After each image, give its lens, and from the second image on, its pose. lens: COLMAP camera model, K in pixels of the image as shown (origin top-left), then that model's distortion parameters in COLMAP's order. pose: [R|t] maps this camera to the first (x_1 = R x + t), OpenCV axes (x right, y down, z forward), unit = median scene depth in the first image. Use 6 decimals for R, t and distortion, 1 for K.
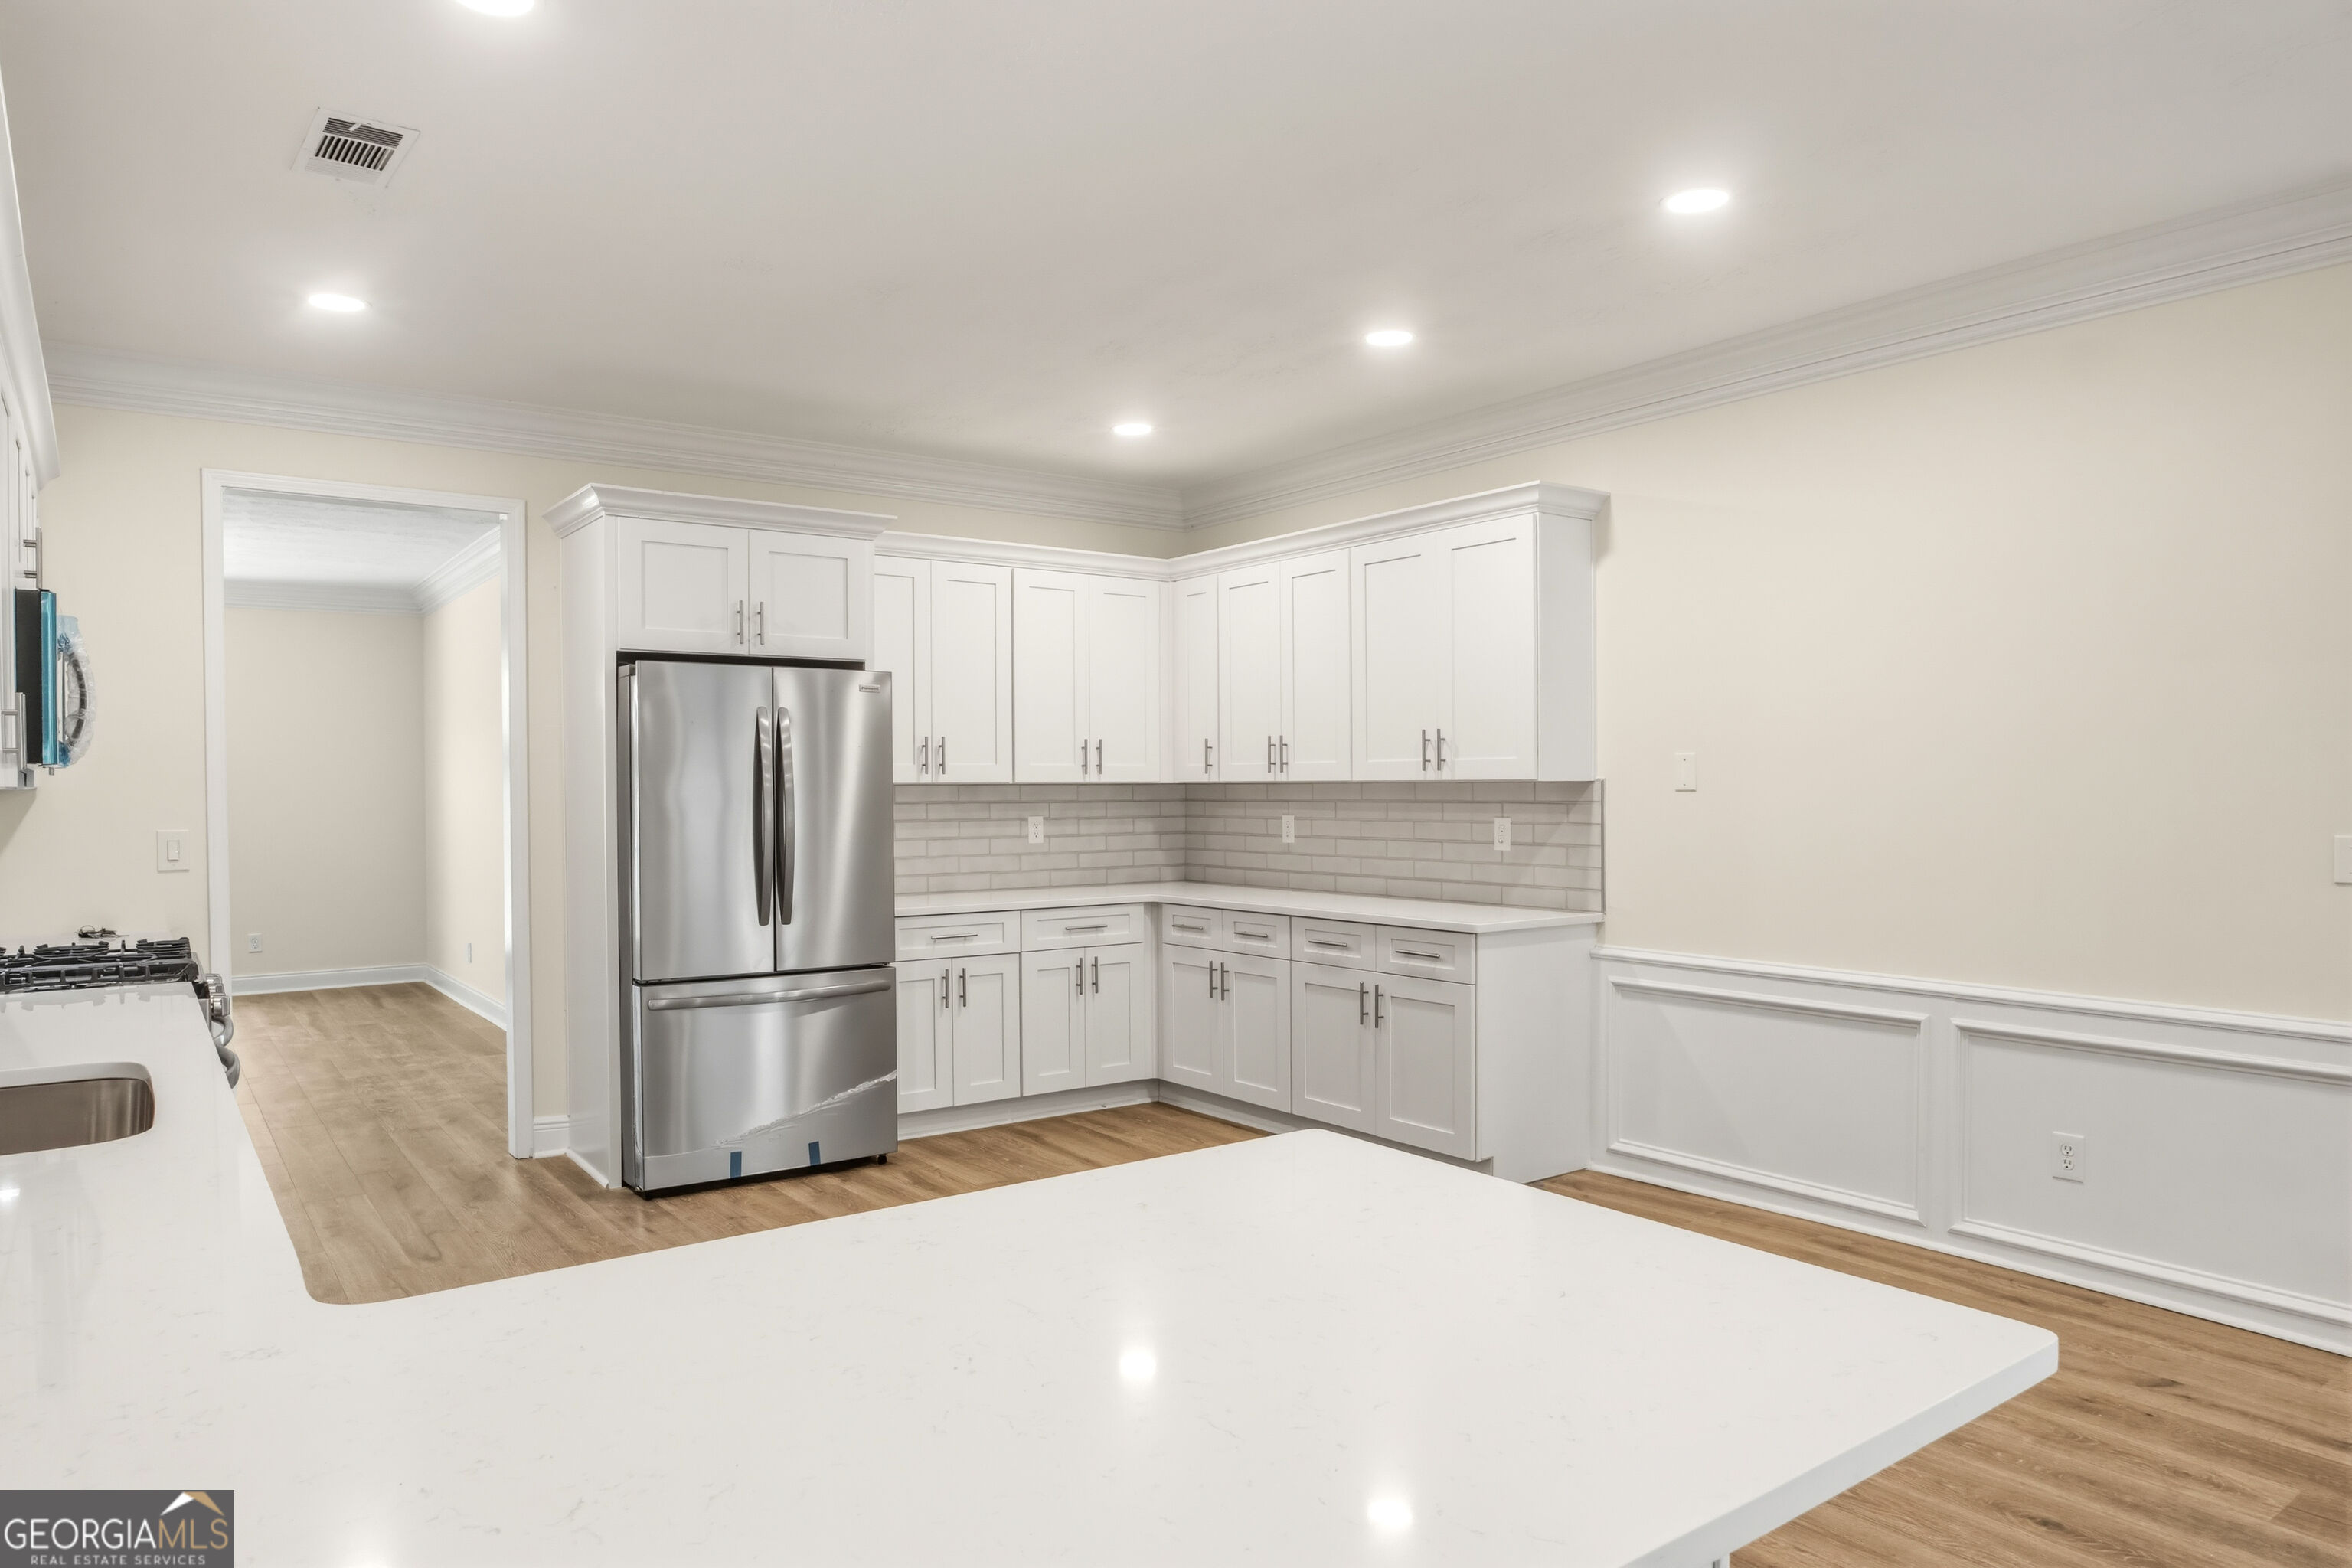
lens RADIAL K [[1510.5, 0, 1153.2], [0, 1510.5, 789.3], [0, 0, 1]] dist [-0.024094, 0.002006]
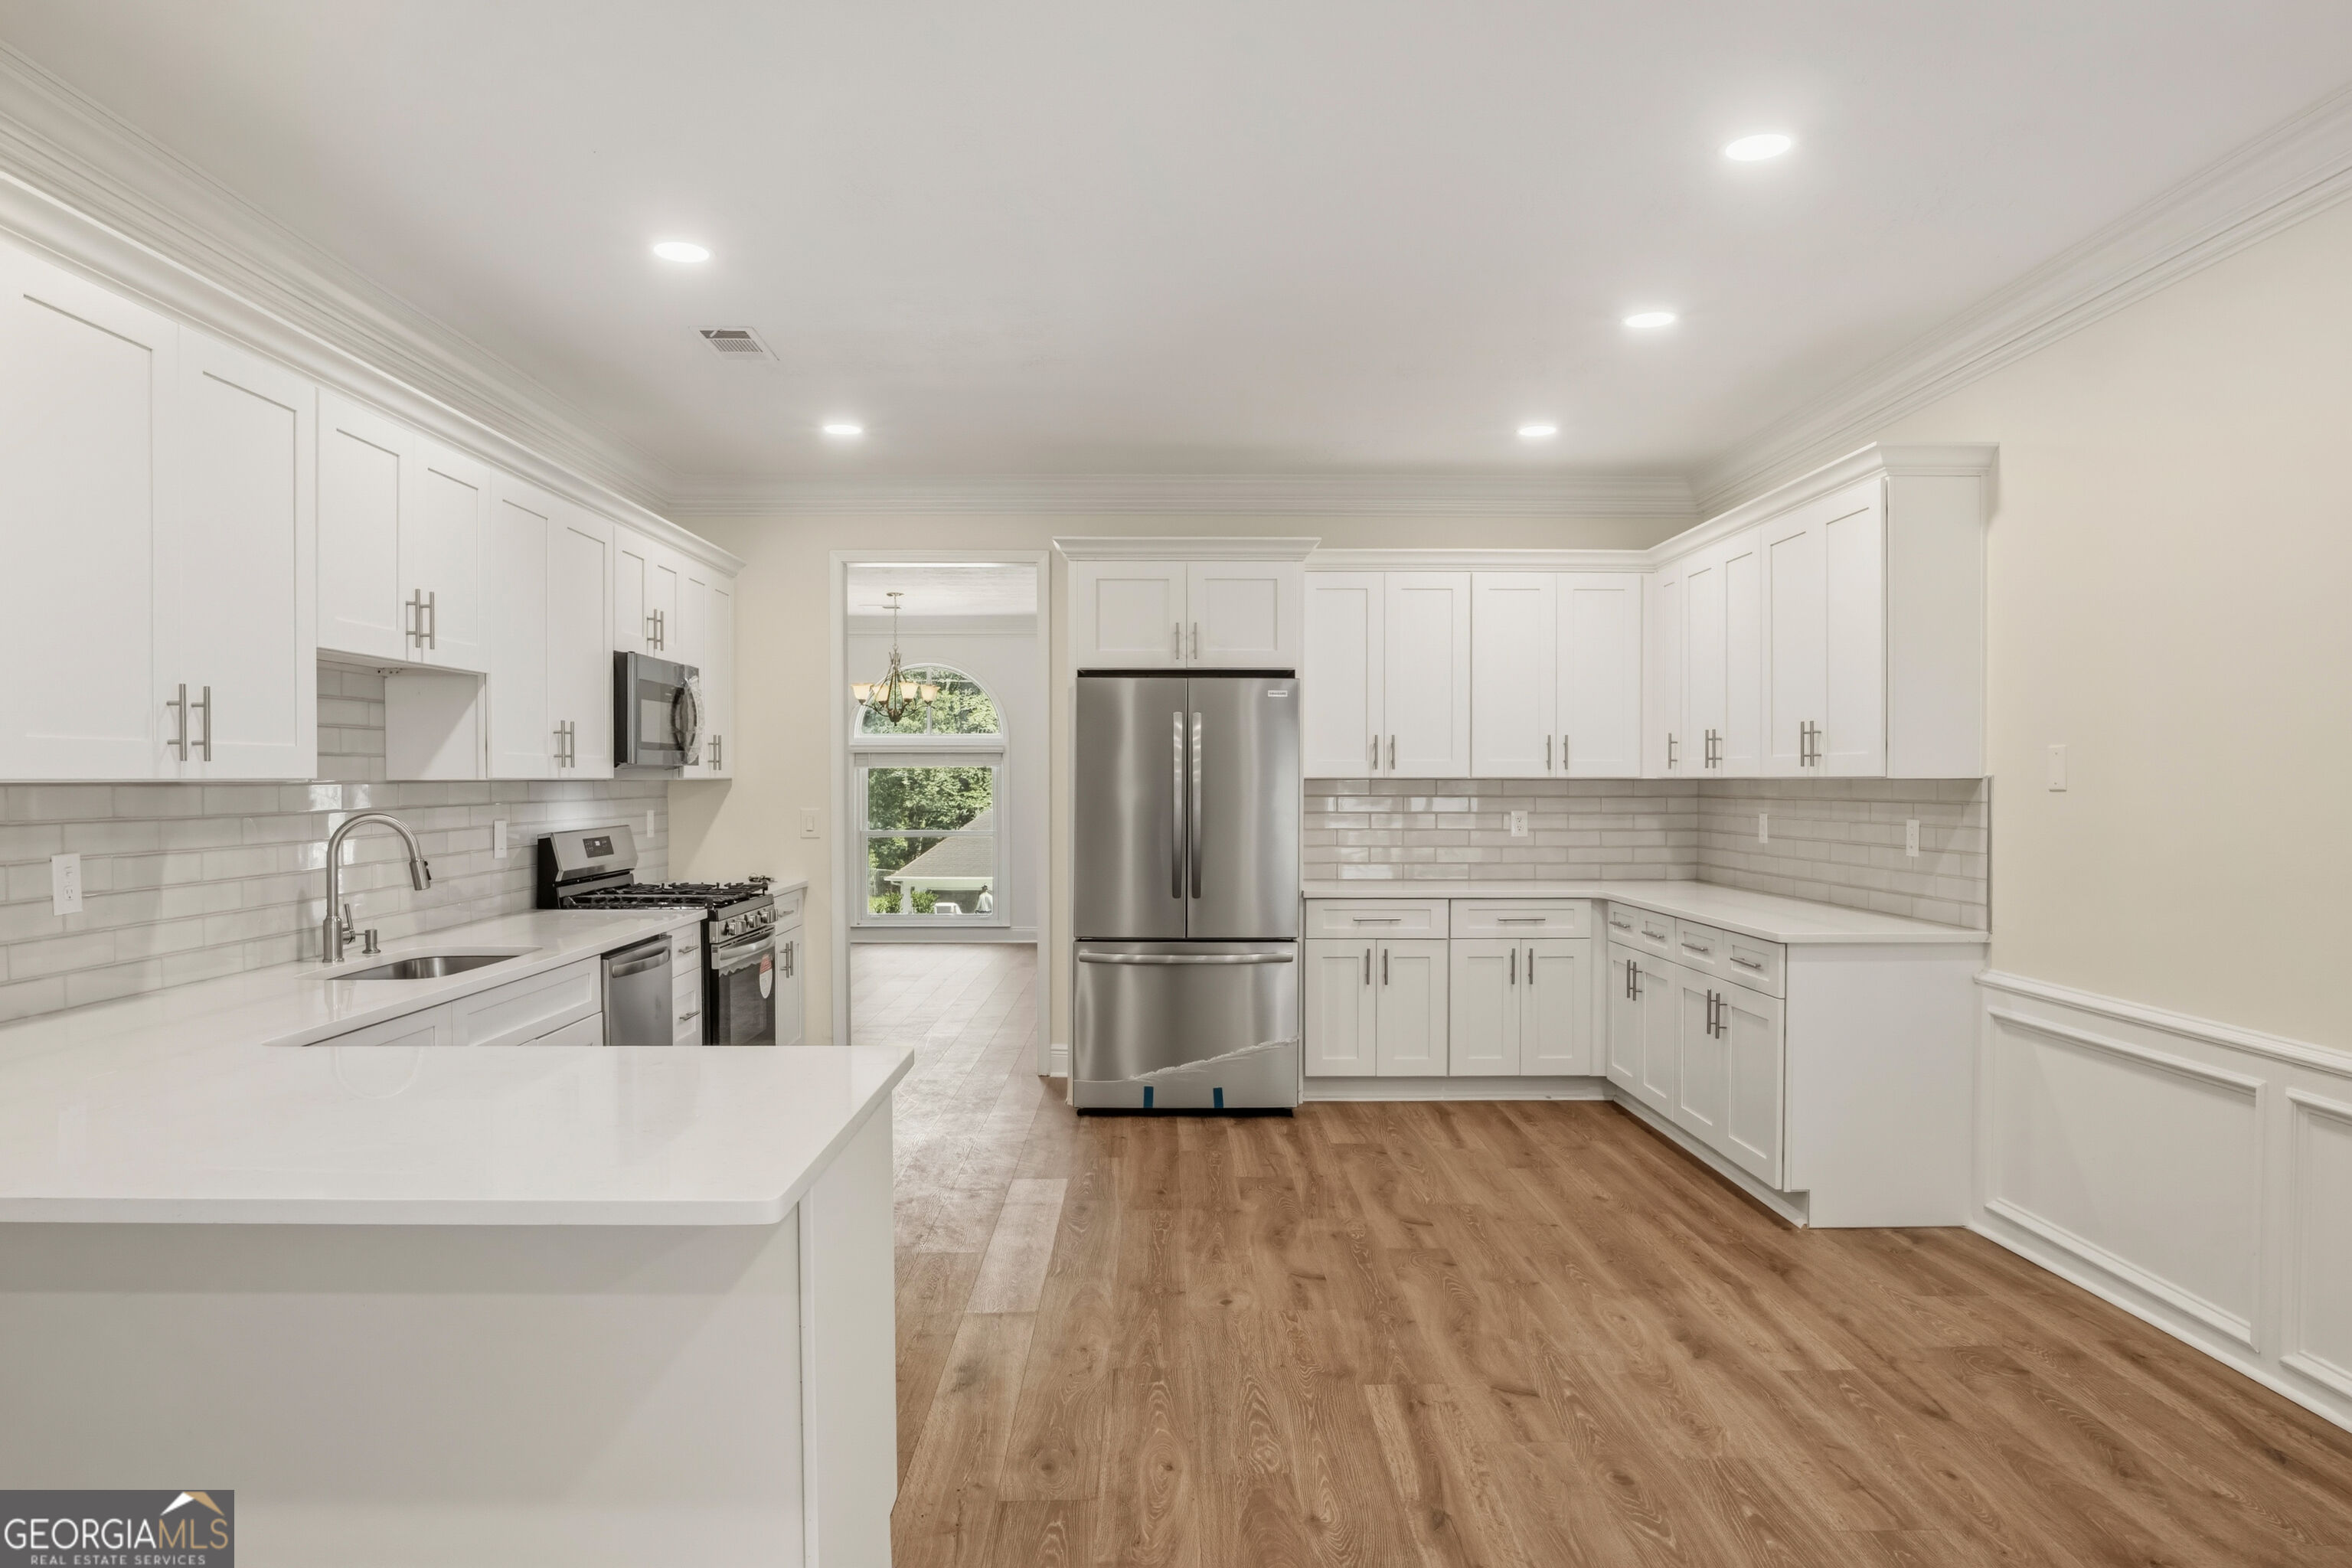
lens RADIAL K [[1488.5, 0, 1172.6], [0, 1488.5, 775.2], [0, 0, 1]] dist [-0.034416, 0.005054]
pose [[0.820452, 0.002940, -0.571708, 0.358424], [-0.005739, 0.999979, -0.003093, -0.001924], [0.571687, 0.005819, 0.820451, 0.040388]]
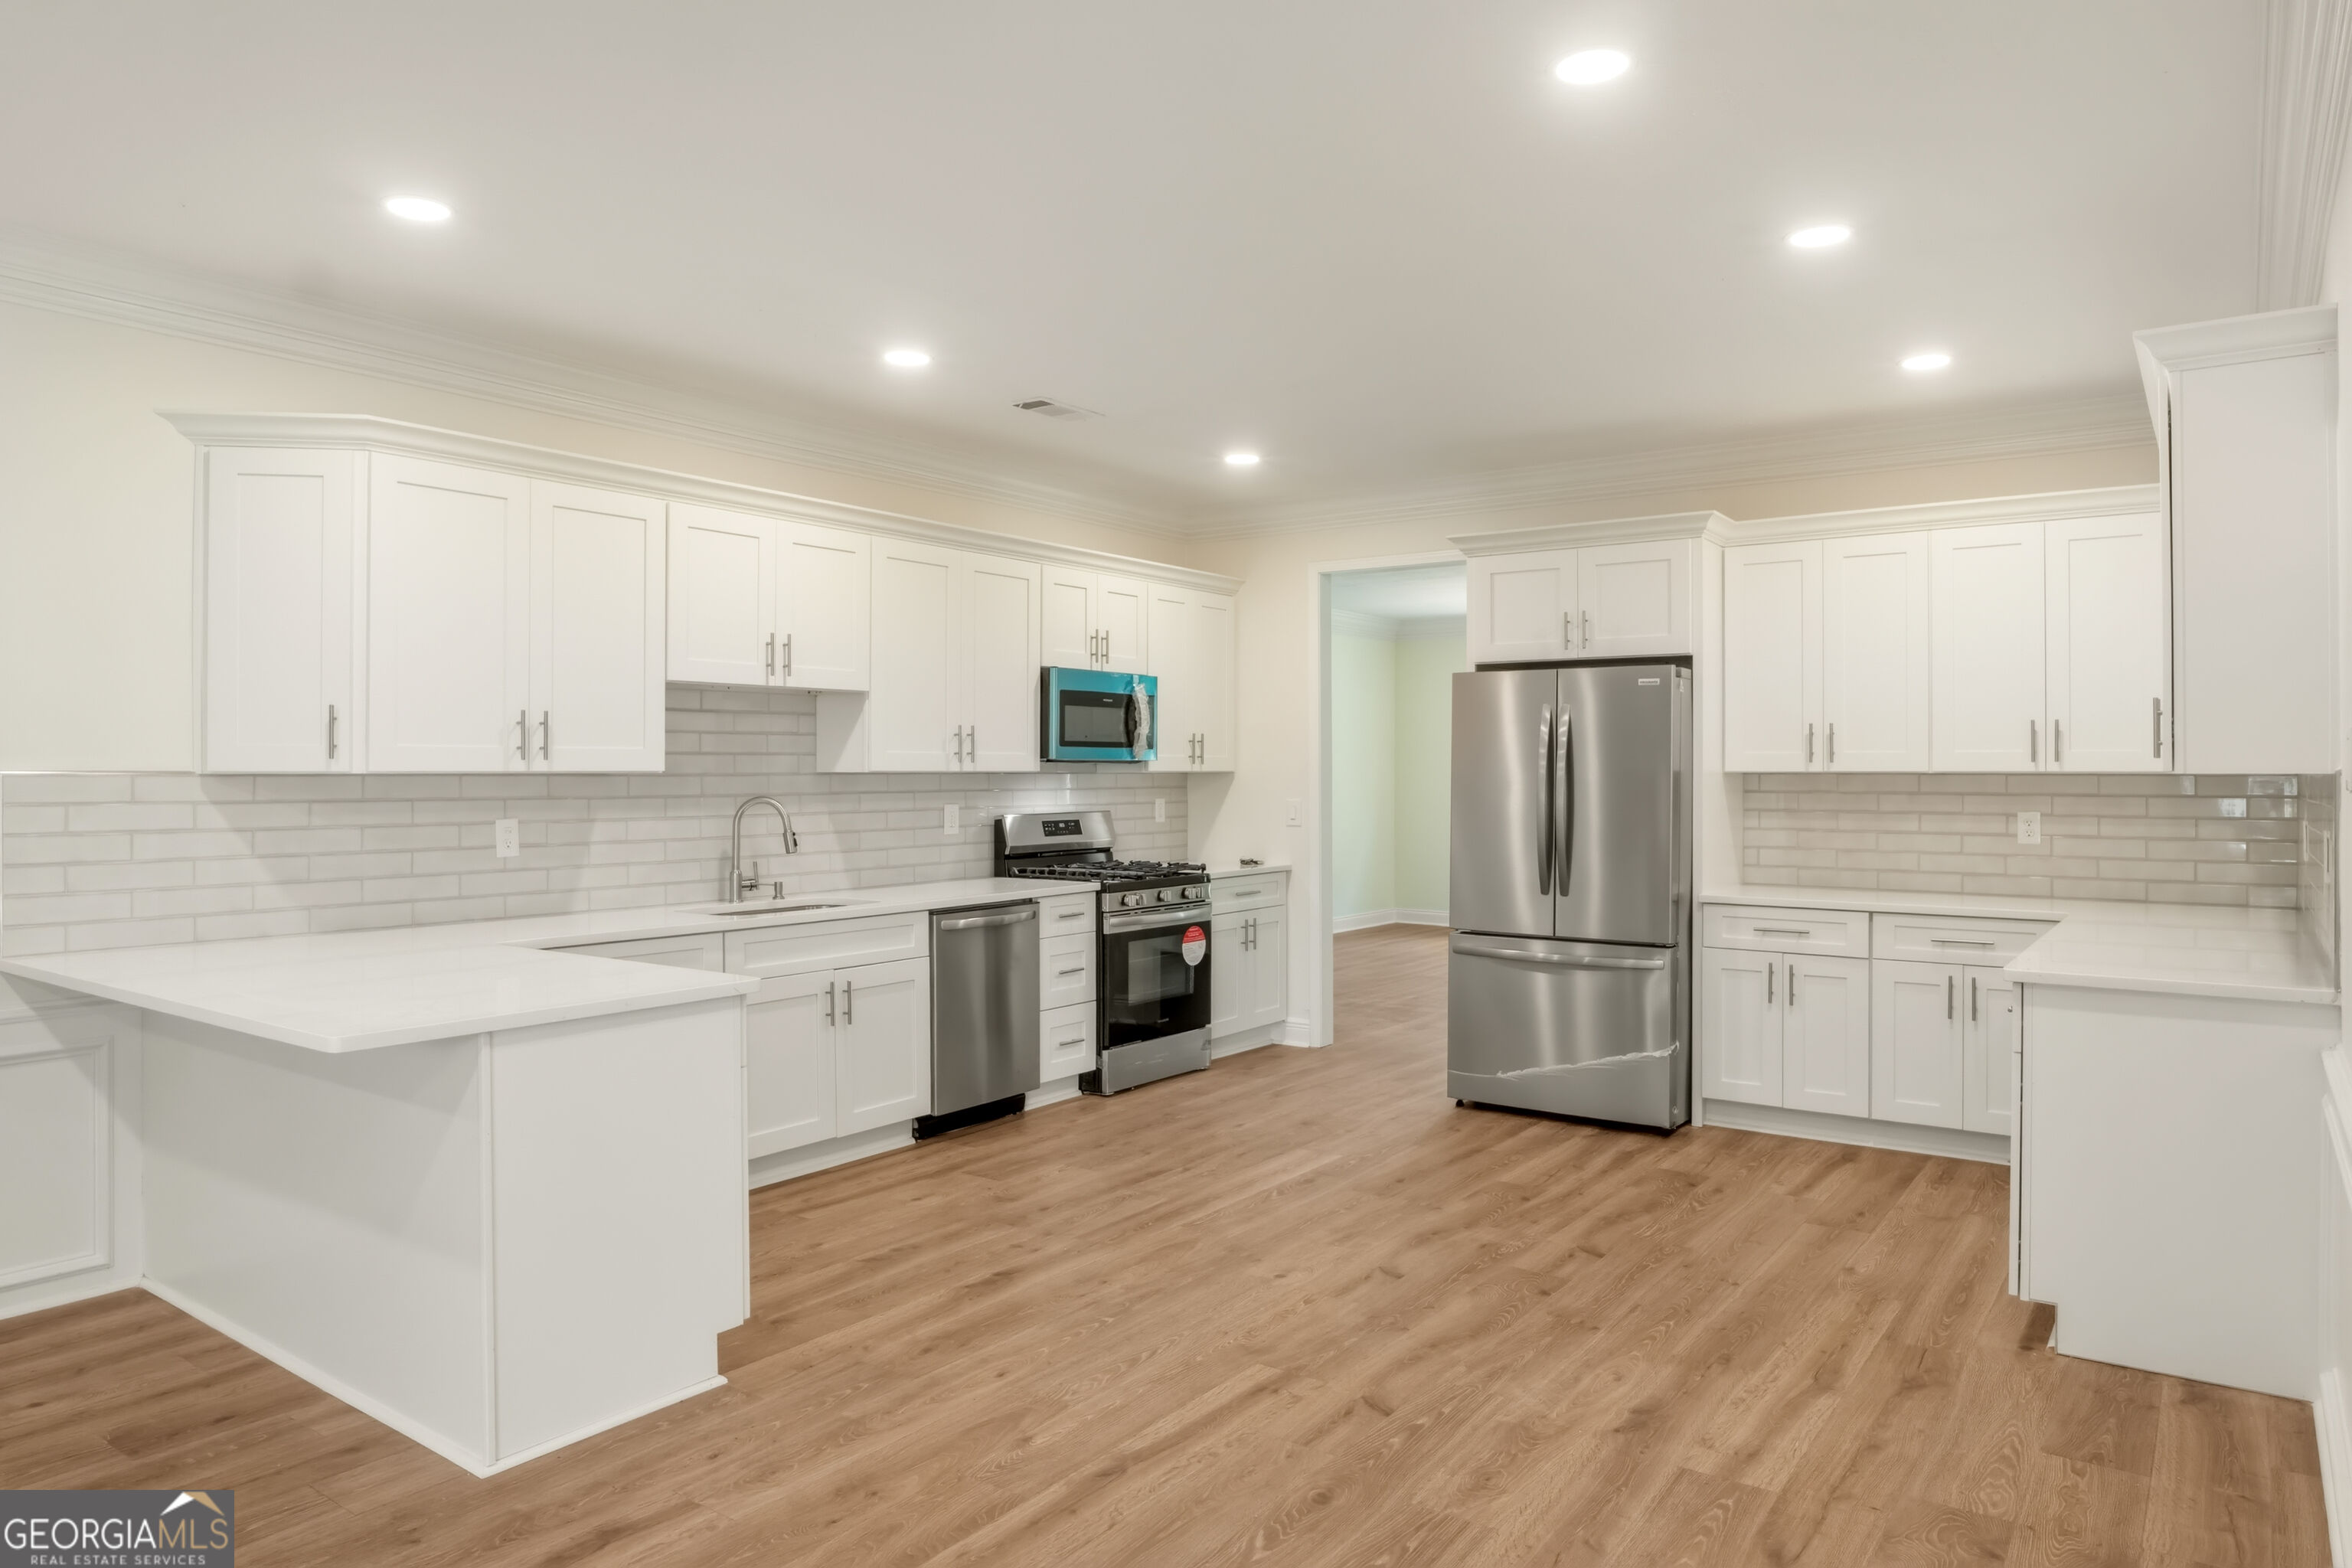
lens RADIAL K [[1482.1, 0, 1178.4], [0, 1482.1, 739.6], [0, 0, 1]] dist [-0.030407, 0.002937]
pose [[0.321645, -0.014926, -0.946743, 0.639820], [-0.006739, 0.999814, -0.018053, -0.005305], [0.946836, 0.012187, 0.321485, 0.331643]]
